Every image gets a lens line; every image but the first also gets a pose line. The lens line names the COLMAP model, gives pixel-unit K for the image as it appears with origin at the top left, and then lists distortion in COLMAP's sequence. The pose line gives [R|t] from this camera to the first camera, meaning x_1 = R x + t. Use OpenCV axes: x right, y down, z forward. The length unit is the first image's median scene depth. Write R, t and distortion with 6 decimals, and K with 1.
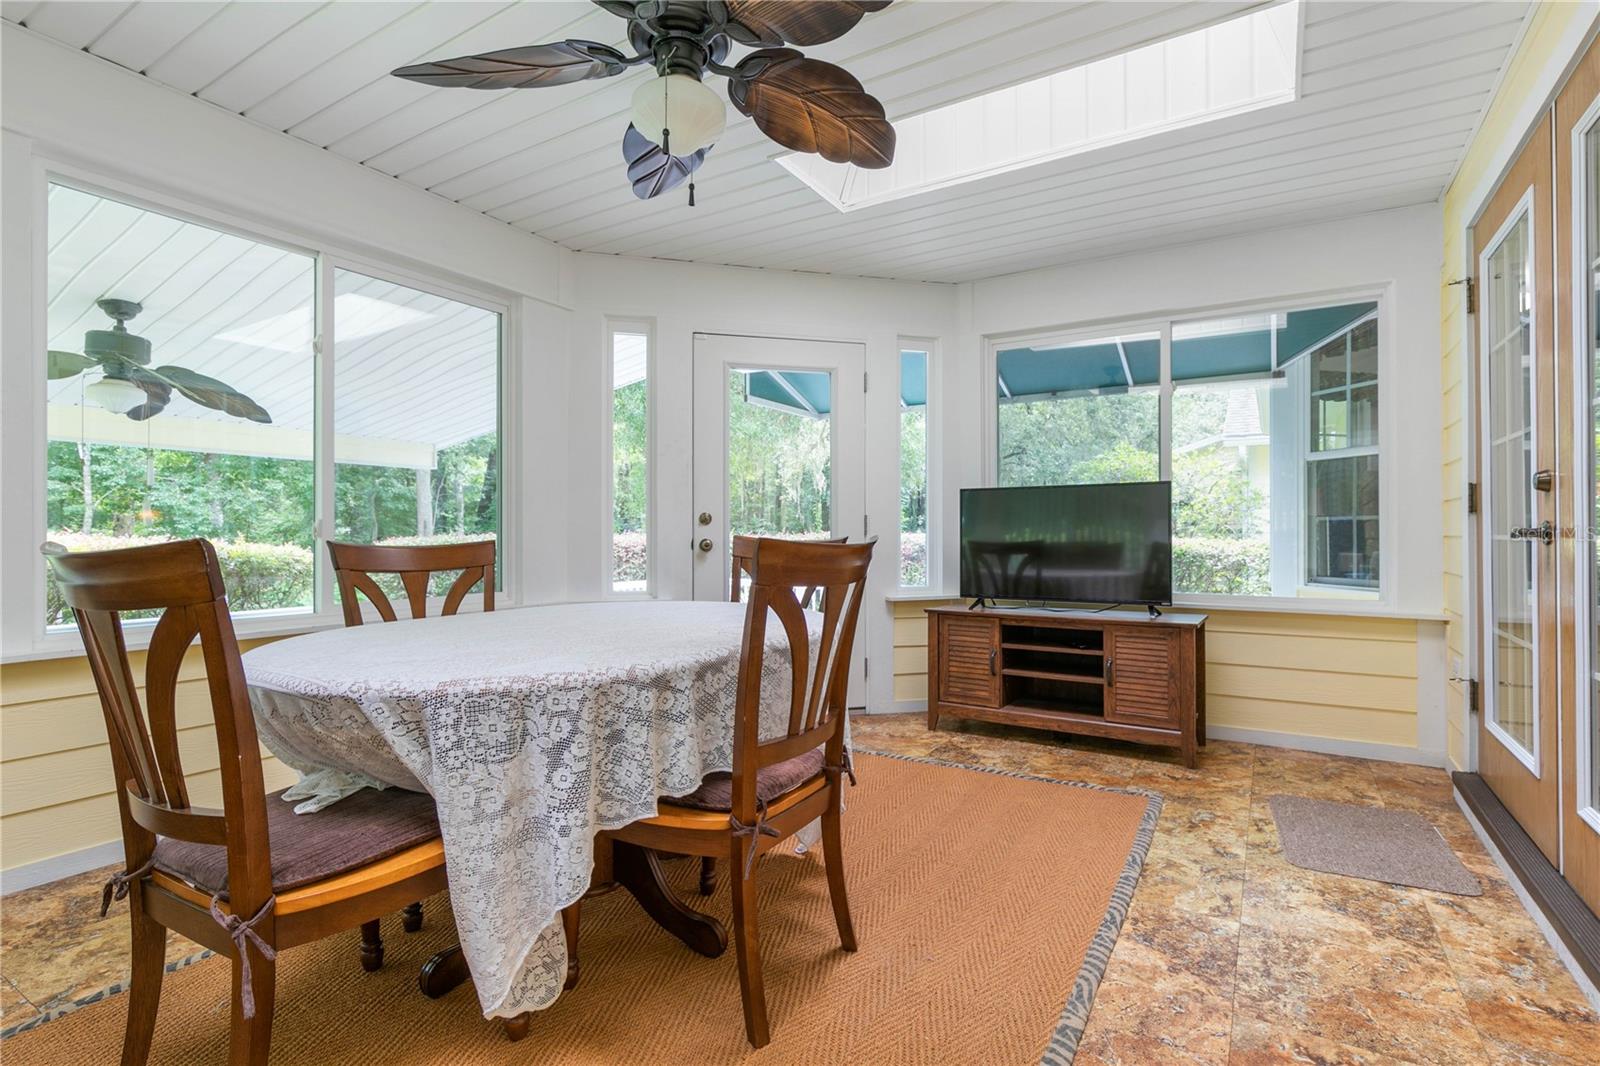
lens RADIAL K [[747.3, 0, 807.3], [0, 747.3, 522.5], [0, 0, 1]] dist [0.003795, 0.000546]
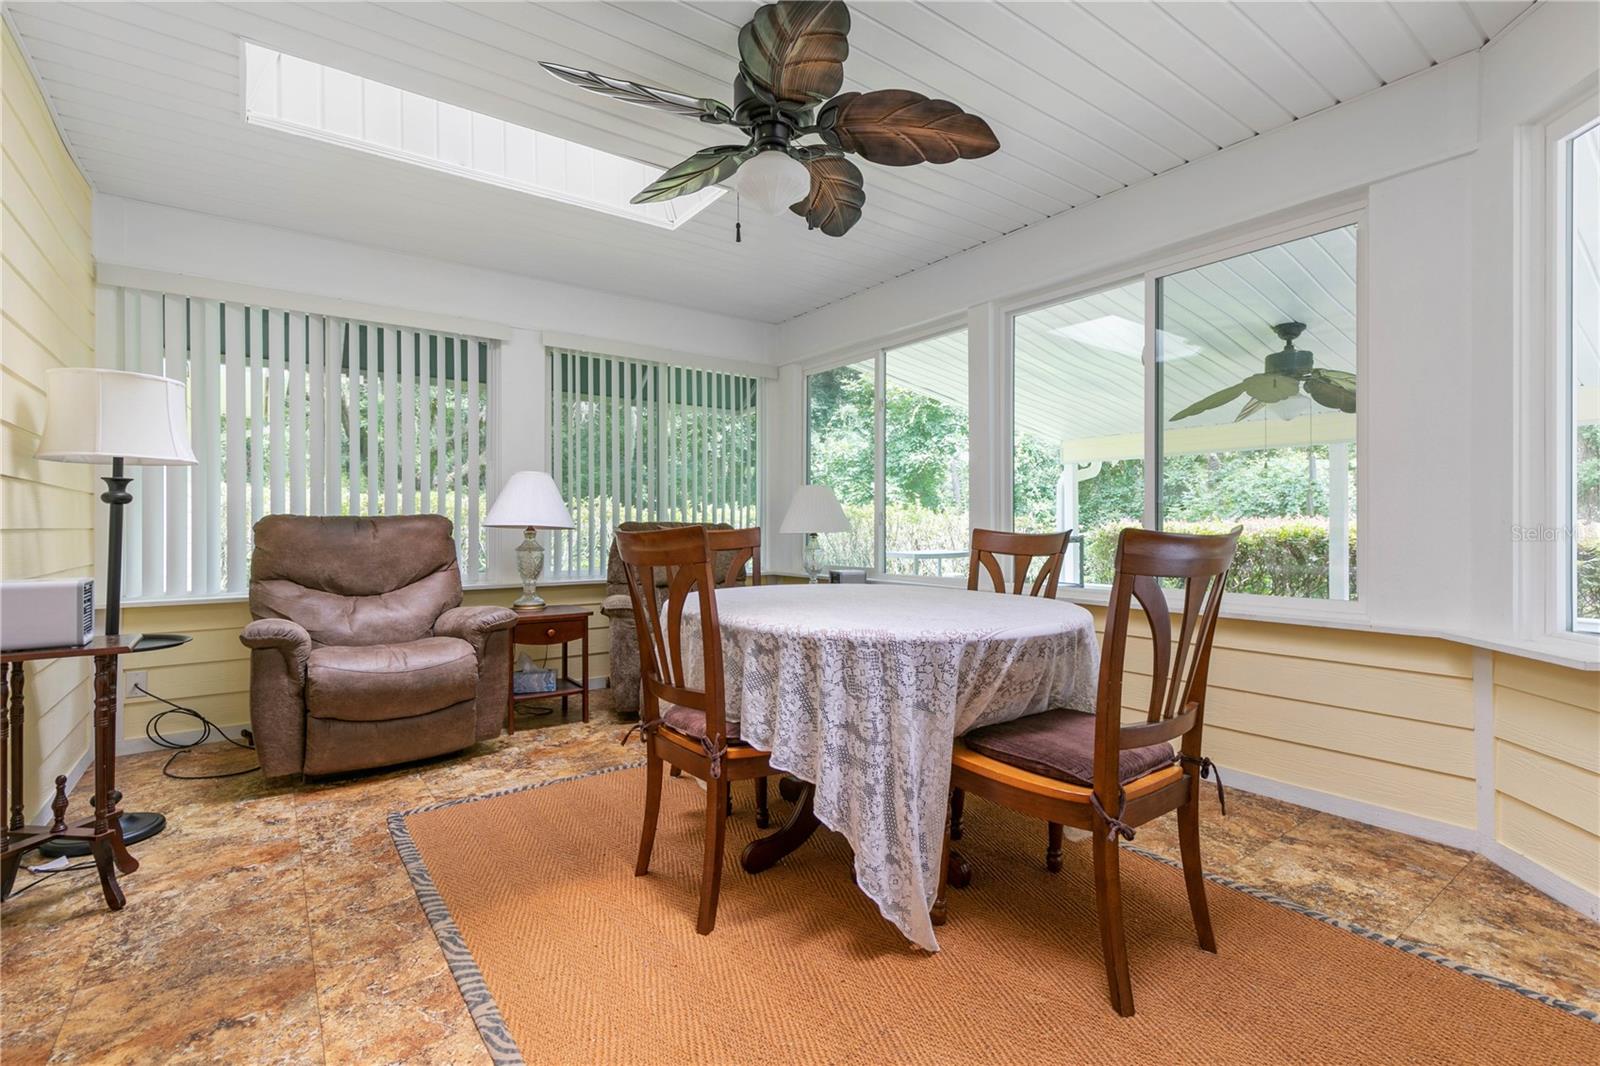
lens RADIAL K [[747.3, 0, 806.2], [0, 747.3, 529.6], [0, 0, 1]] dist [0.003795, 0.000546]
pose [[-0.369420, 0.018298, -0.929083, 0.770896], [0.008194, 0.999831, 0.016433, 0.001211], [0.929227, -0.001542, -0.369507, 1.221745]]
